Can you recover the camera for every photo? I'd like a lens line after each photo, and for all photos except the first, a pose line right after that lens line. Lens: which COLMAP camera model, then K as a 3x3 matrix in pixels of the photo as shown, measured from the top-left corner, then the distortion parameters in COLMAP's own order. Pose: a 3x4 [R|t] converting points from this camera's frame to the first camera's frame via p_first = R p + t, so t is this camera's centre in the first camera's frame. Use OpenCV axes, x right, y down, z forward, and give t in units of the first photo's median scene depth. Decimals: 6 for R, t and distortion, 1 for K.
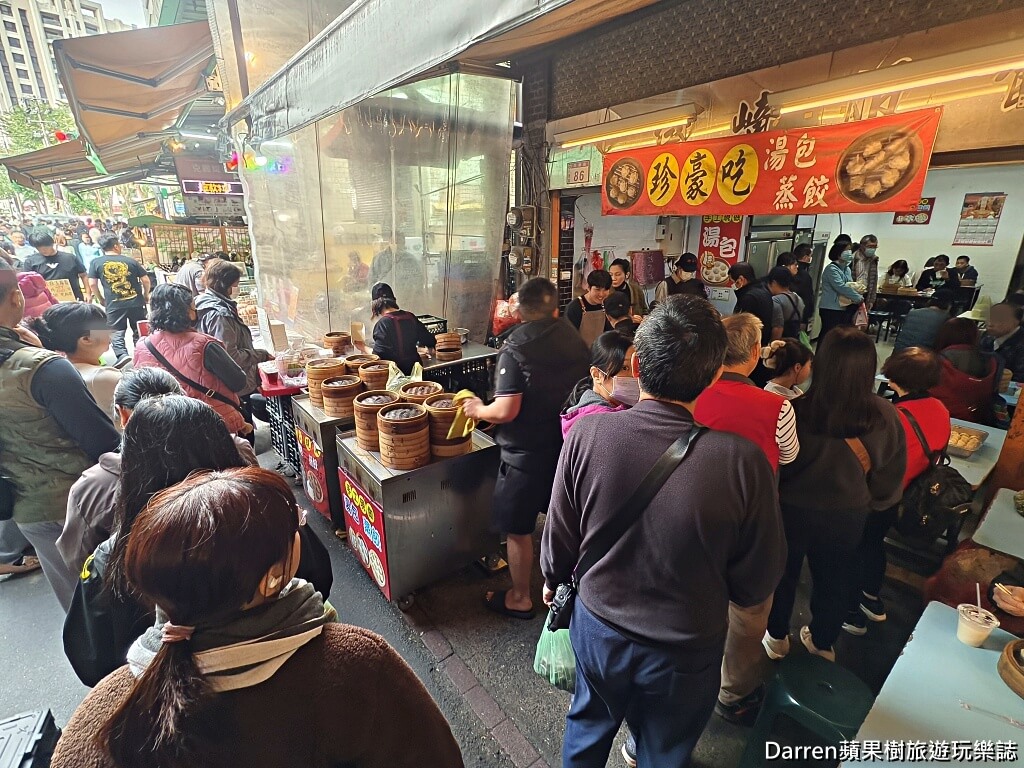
lens RADIAL K [[484.6, 0, 512.0], [0, 484.6, 384.0], [0, 0, 1]] dist [0.018237, -0.012346]
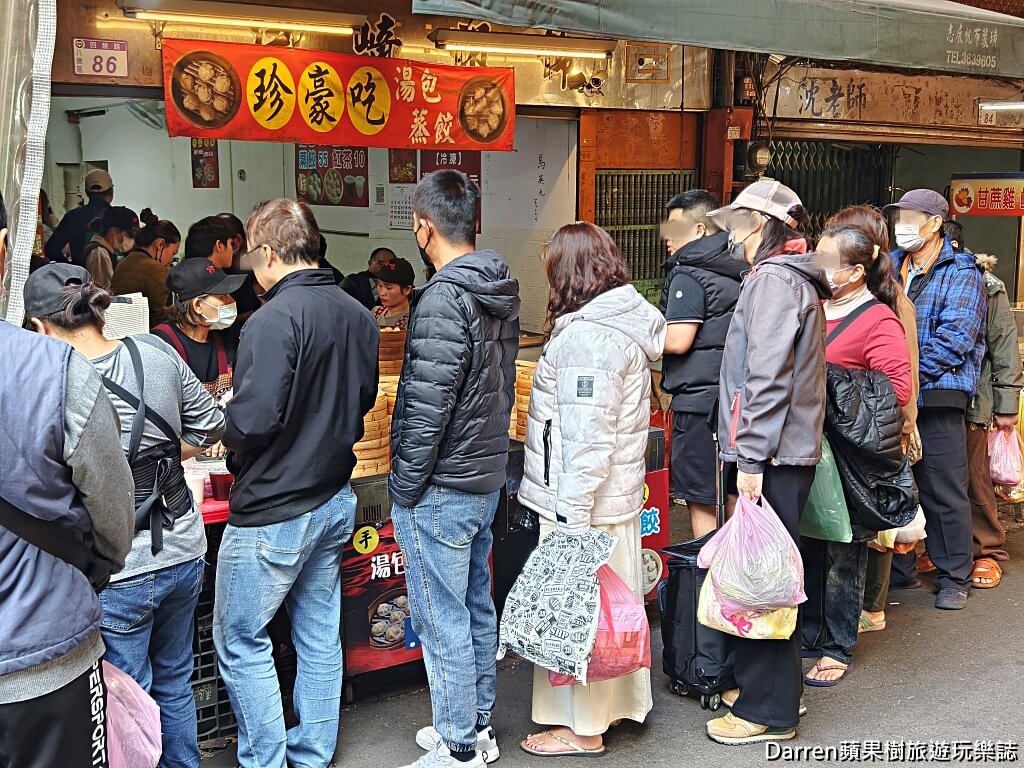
lens RADIAL K [[1289.8, 0, 519.1], [0, 1289.8, 402.3], [0, 0, 1]] dist [0.125522, -0.360199]
pose [[0.010216, -0.157402, 0.987482, -1.709922], [0.306292, 0.940558, 0.146754, -0.178218], [-0.951883, 0.300958, 0.057819, 0.732988]]
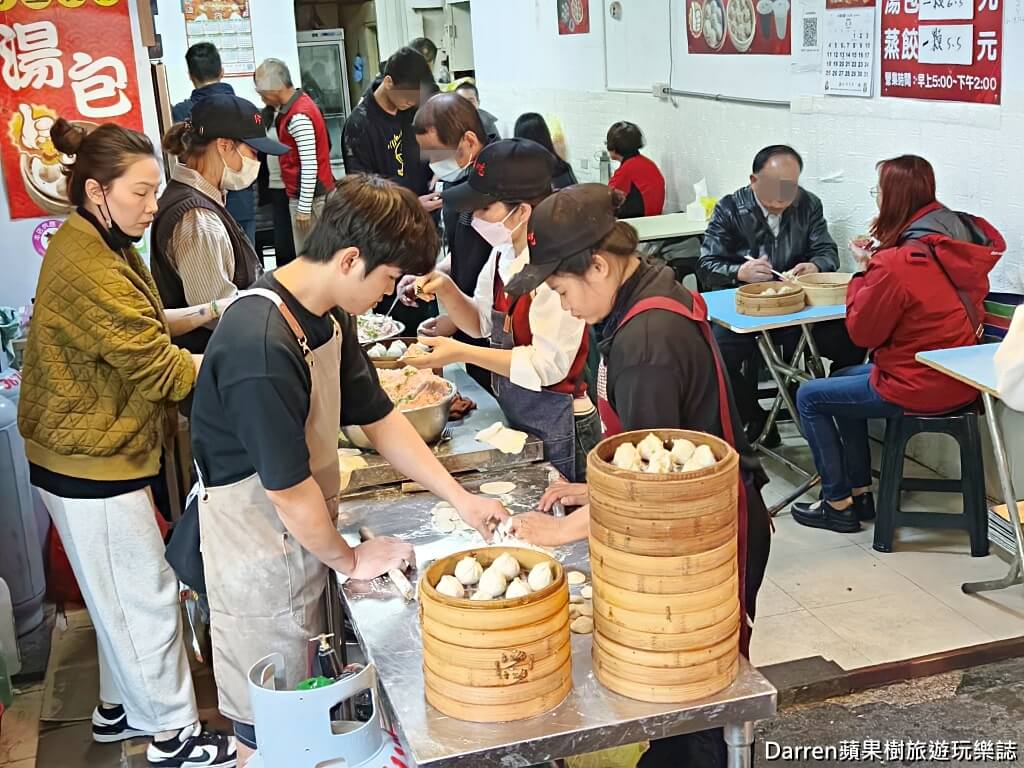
lens RADIAL K [[1368.4, 0, 515.8], [0, 1368.4, 382.8], [0, 0, 1]] dist [0.201840, -0.691441]
pose [[0.369426, -0.241608, 0.897302, -0.501101], [0.334085, 0.935578, 0.114369, -0.198849], [-0.867128, 0.257525, 0.426344, 0.757969]]
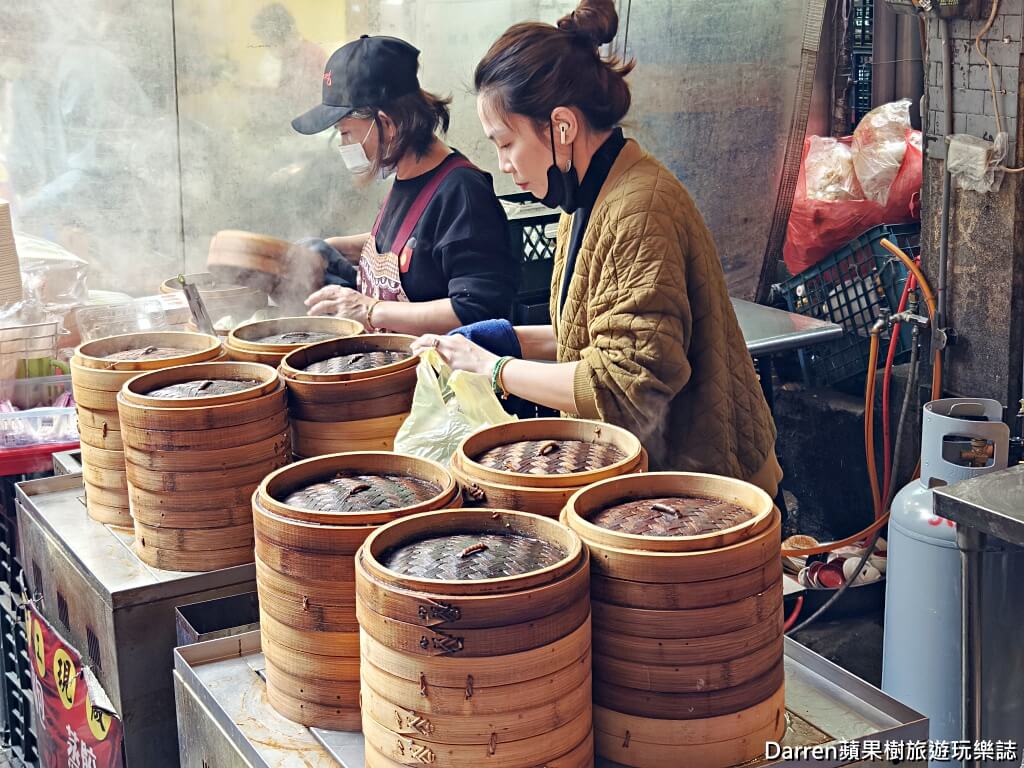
lens RADIAL K [[1643.9, 0, 512.0], [0, 1643.9, 384.0], [0, 0, 1]] dist [0.008197, -0.134853]
pose [[0.985875, 0.007758, -0.167303, -0.065618], [-0.017697, 0.998160, -0.057997, 0.019854], [0.166545, 0.060138, 0.984198, 0.215952]]
